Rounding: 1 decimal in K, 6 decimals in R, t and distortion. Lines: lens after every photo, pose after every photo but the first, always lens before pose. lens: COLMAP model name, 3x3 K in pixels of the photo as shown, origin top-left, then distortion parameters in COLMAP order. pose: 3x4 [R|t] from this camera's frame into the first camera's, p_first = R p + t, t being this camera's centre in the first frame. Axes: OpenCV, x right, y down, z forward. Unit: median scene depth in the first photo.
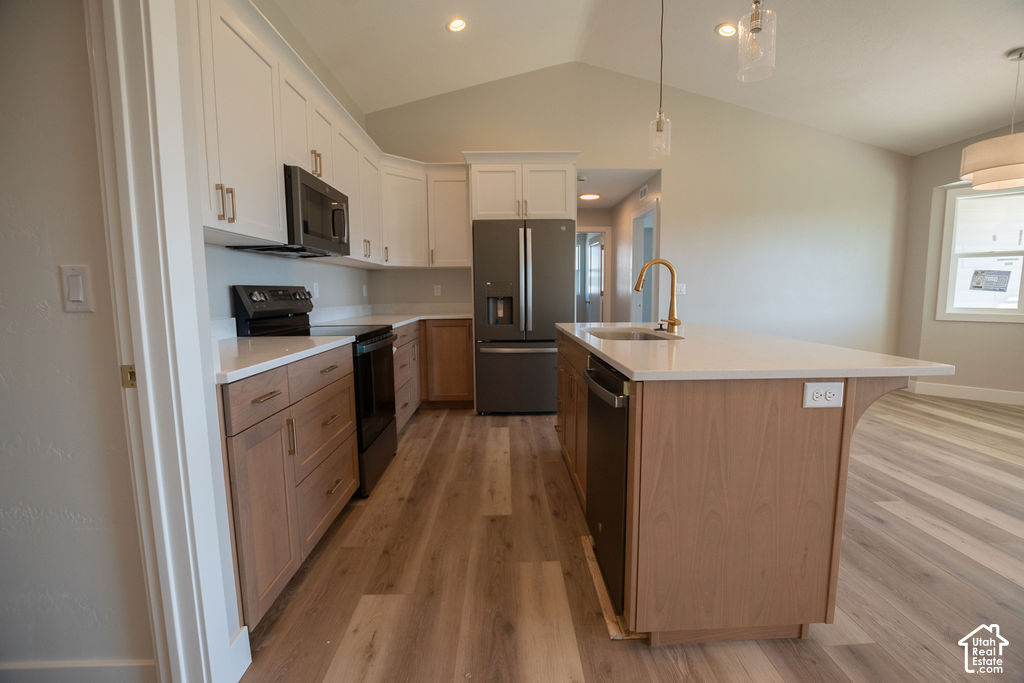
lens RADIAL K [[450.1, 0, 518.6], [0, 450.1, 340.6], [0, 0, 1]] dist [-0.026500, 0.000553]
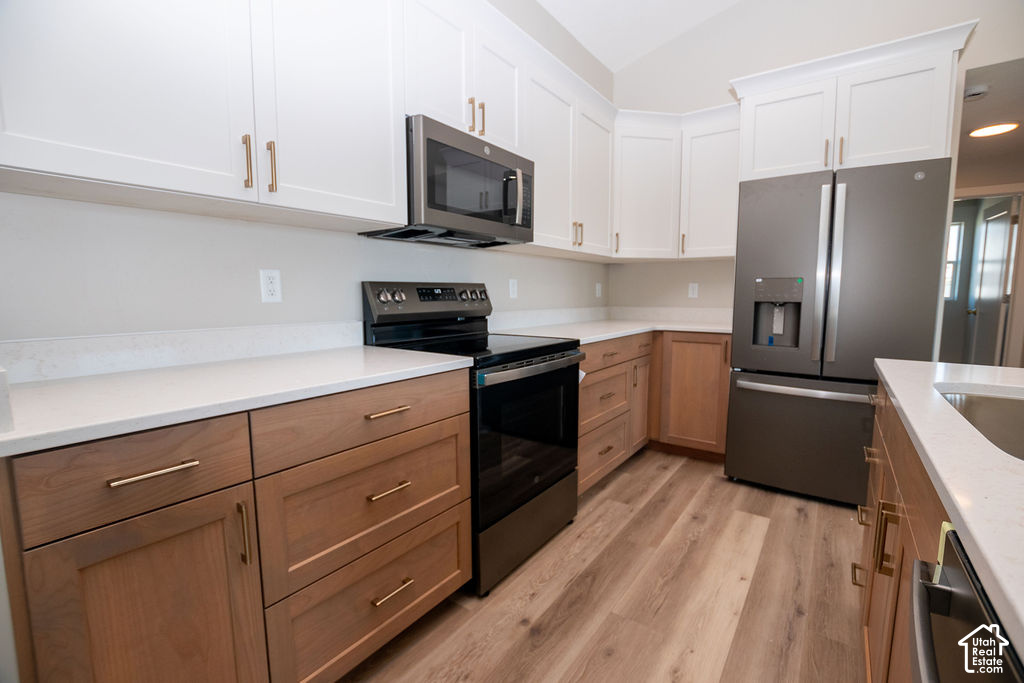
lens RADIAL K [[450.1, 0, 518.6], [0, 450.1, 340.6], [0, 0, 1]] dist [-0.026500, 0.000553]
pose [[0.794473, 0.073931, -0.602782, 0.062566], [-0.073433, 0.996974, 0.025493, -0.043380], [0.602843, 0.024010, 0.797498, 0.387105]]
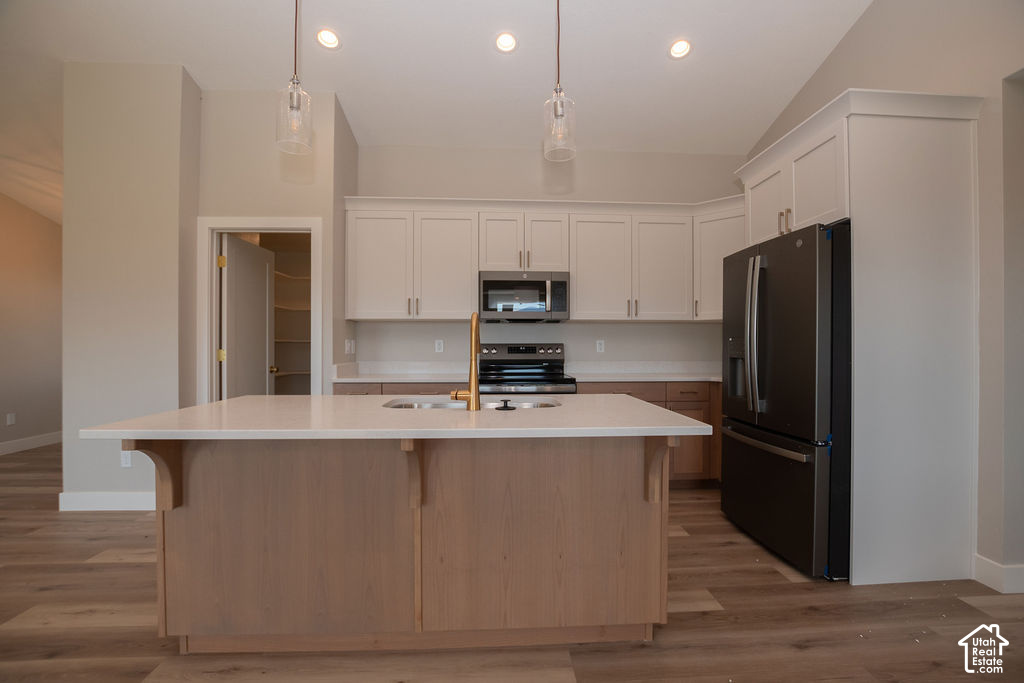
lens RADIAL K [[455.0, 0, 517.4], [0, 455.0, 345.8], [0, 0, 1]] dist [-0.029380, 0.000881]
pose [[0.026917, 0.006544, -0.999616, 0.844780], [-0.109583, 0.993971, 0.003556, -0.102288], [0.993613, 0.109445, 0.027472, 0.810219]]
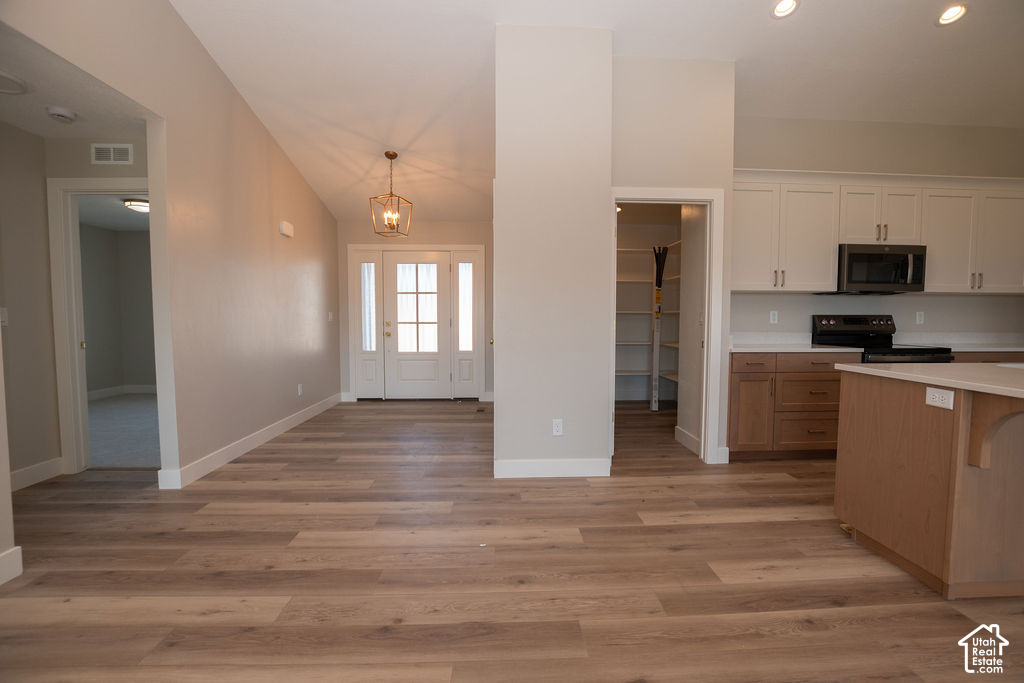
lens RADIAL K [[455.0, 0, 517.4], [0, 455.0, 345.8], [0, 0, 1]] dist [-0.029380, 0.000881]
pose [[0.012520, 0.070759, -0.997415, 0.854611], [-0.109833, 0.991555, 0.068965, 0.003667], [0.993871, 0.108686, 0.020186, -0.152478]]
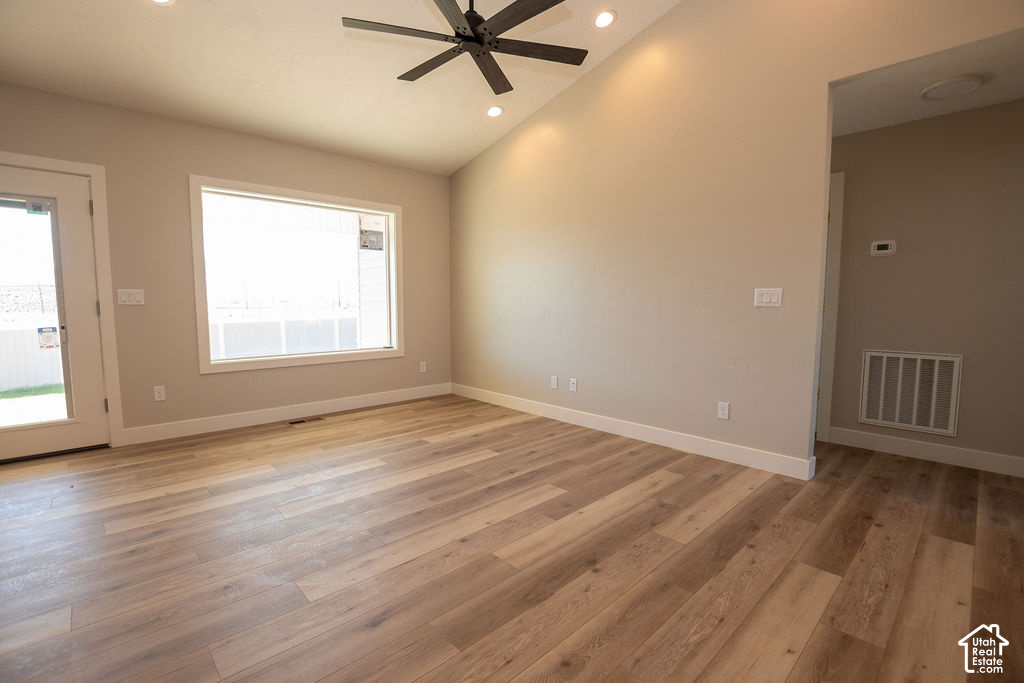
lens RADIAL K [[461.5, 0, 513.9], [0, 461.5, 346.0], [0, 0, 1]] dist [-0.029683, 0.000145]
pose [[-0.667587, -0.065109, 0.741679, -0.038235], [0.082710, 0.983518, 0.160787, -0.015307], [-0.739923, 0.168683, -0.651198, 0.184121]]
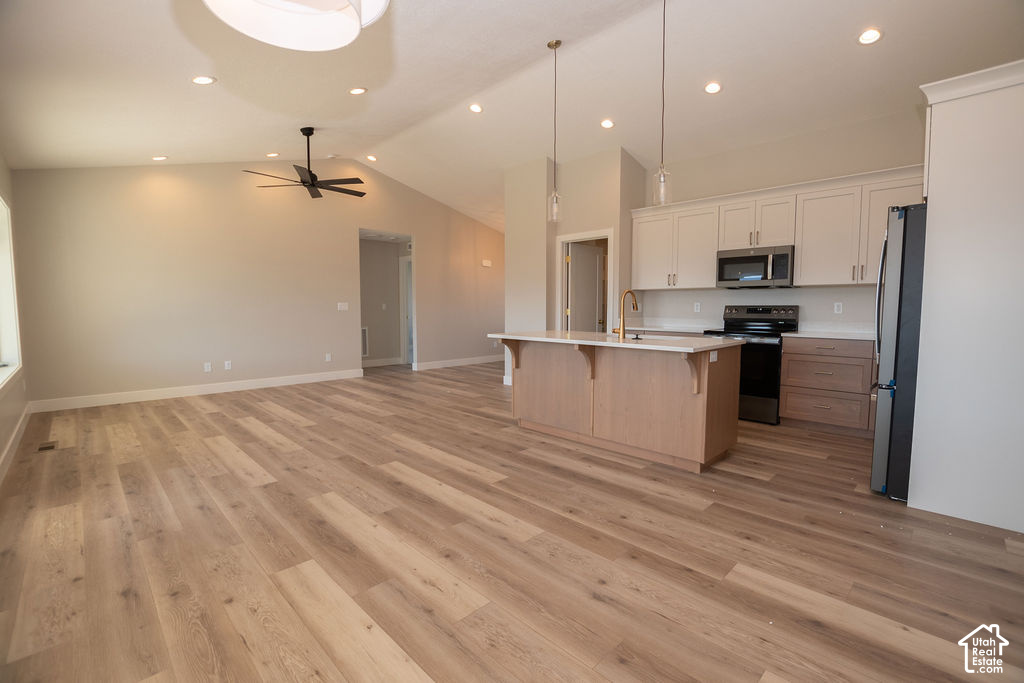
lens RADIAL K [[453.0, 0, 517.6], [0, 453.0, 342.5], [0, 0, 1]] dist [-0.030778, 0.000995]
pose [[-0.730884, 0.060021, -0.679858, 1.257719], [-0.070040, 0.984270, 0.162192, -0.174387], [0.678899, 0.166161, -0.715183, 1.435729]]
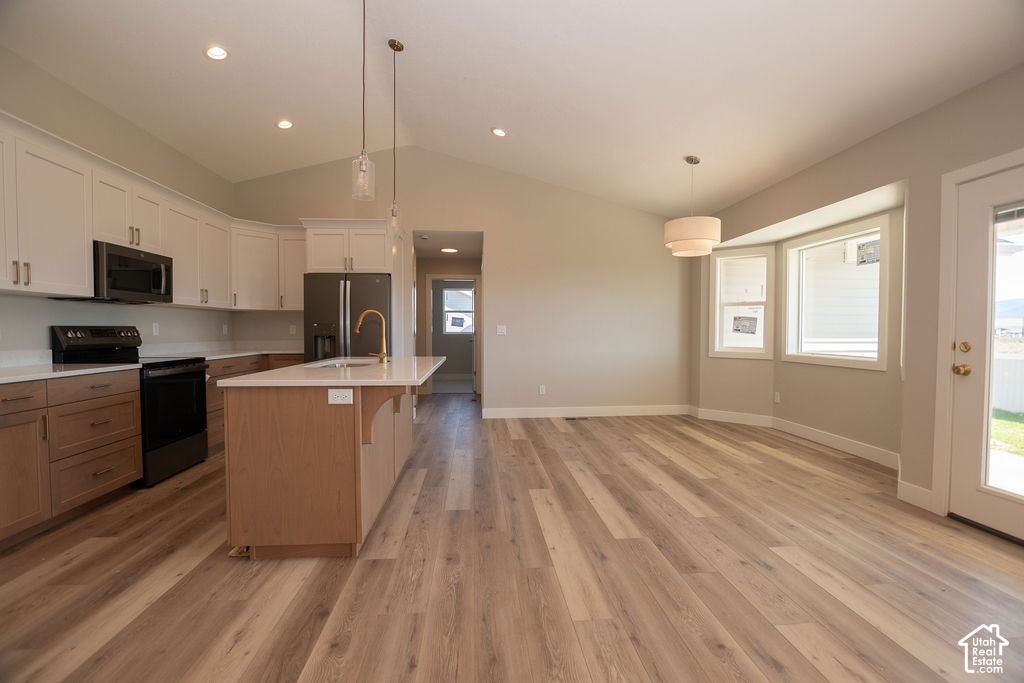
lens RADIAL K [[453.0, 0, 517.6], [0, 453.0, 342.5], [0, 0, 1]] dist [-0.030778, 0.000995]
pose [[0.998121, 0.008057, 0.060742, 0.521060], [-0.003149, 0.996752, -0.080475, 0.022631], [-0.061193, 0.080132, 0.994904, -0.312011]]
